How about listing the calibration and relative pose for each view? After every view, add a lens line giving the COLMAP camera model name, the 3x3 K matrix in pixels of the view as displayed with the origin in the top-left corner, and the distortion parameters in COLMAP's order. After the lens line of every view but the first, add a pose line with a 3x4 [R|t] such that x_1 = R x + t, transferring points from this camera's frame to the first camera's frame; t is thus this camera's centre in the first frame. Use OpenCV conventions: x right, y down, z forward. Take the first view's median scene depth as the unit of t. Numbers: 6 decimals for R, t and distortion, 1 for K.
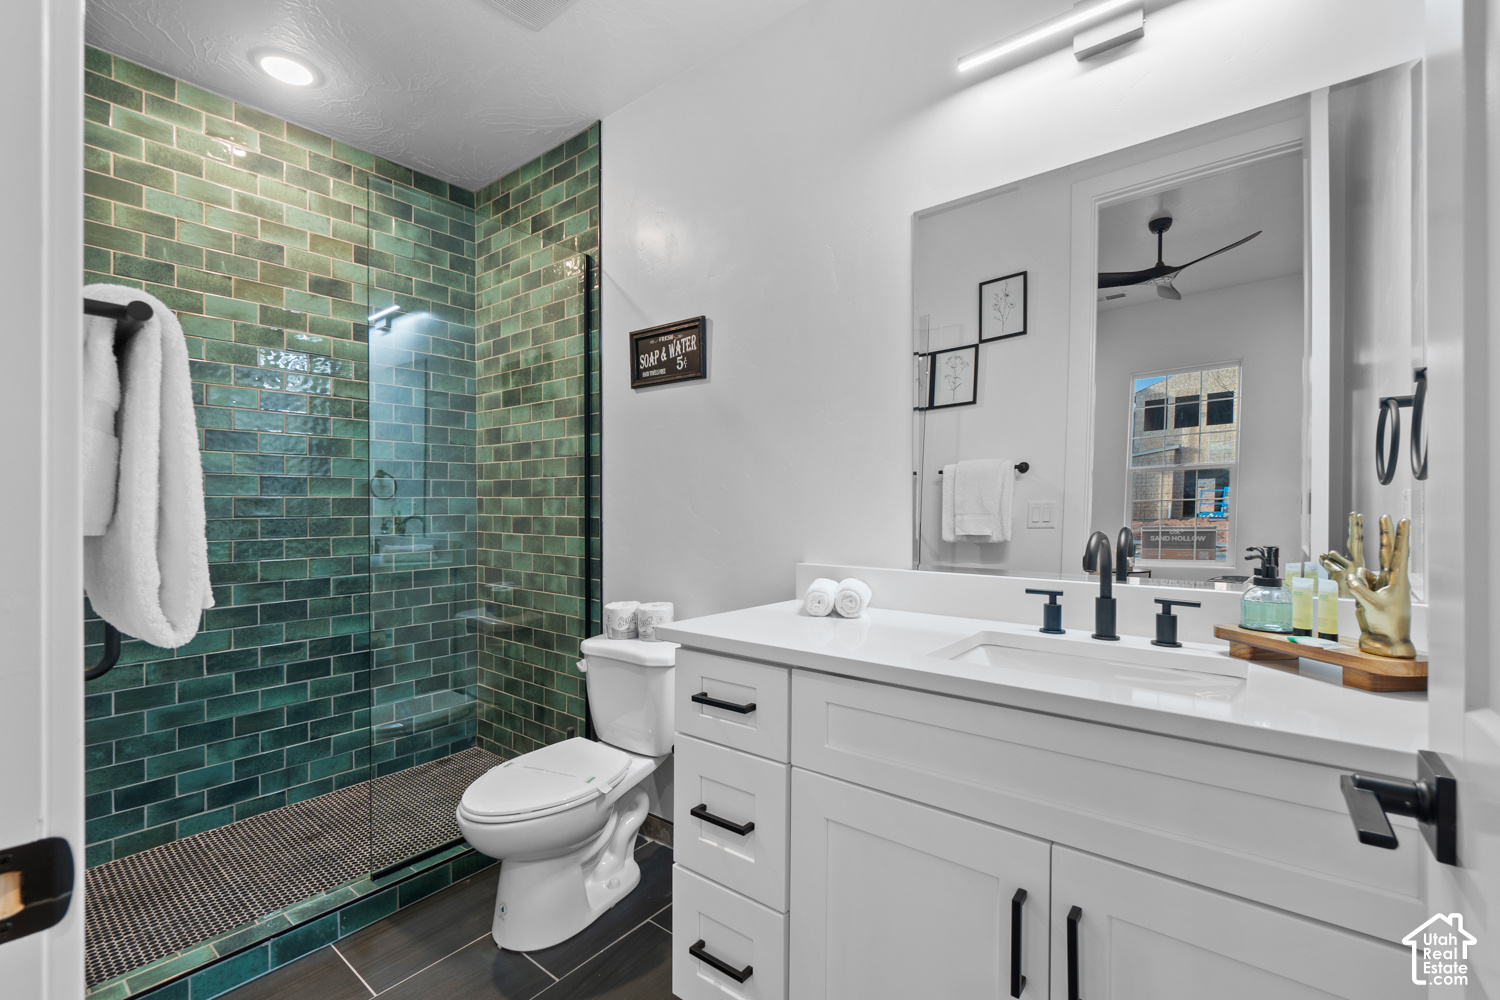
lens RADIAL K [[645.6, 0, 752.7], [0, 645.6, 503.9], [0, 0, 1]] dist [-0.008298, 0.002320]
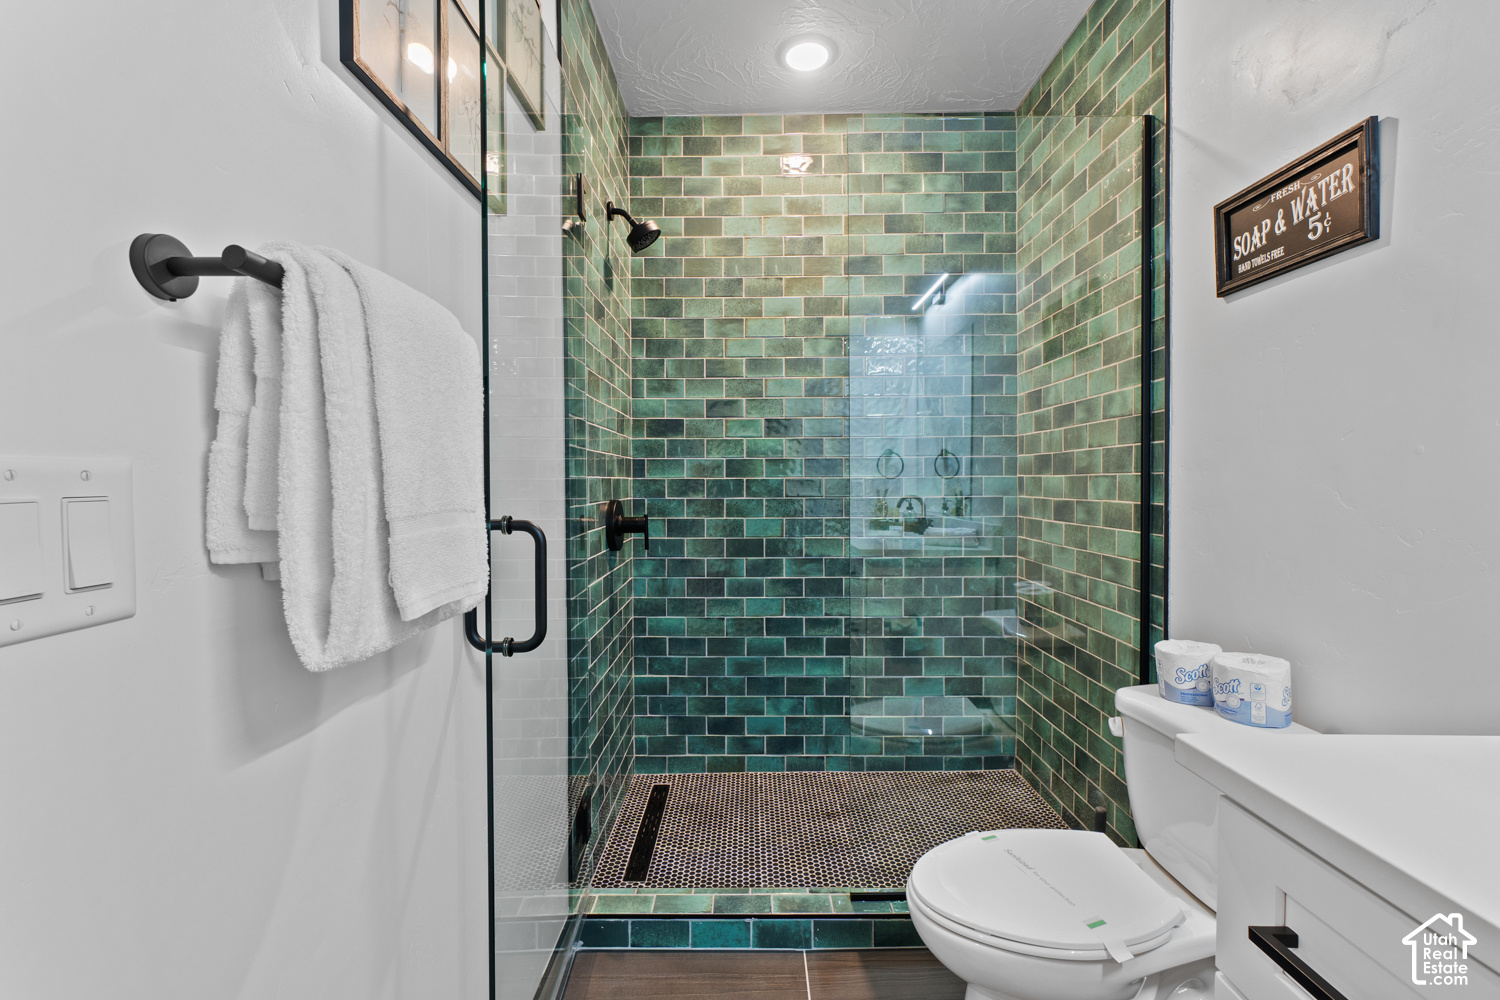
lens RADIAL K [[645.6, 0, 743.9], [0, 645.6, 496.3], [0, 0, 1]] dist [-0.008298, 0.002320]
pose [[0.617294, 0.013713, -0.786613, 0.018508], [0.004745, 0.999765, 0.021152, -0.003838], [0.786718, -0.016789, 0.617084, 0.267254]]
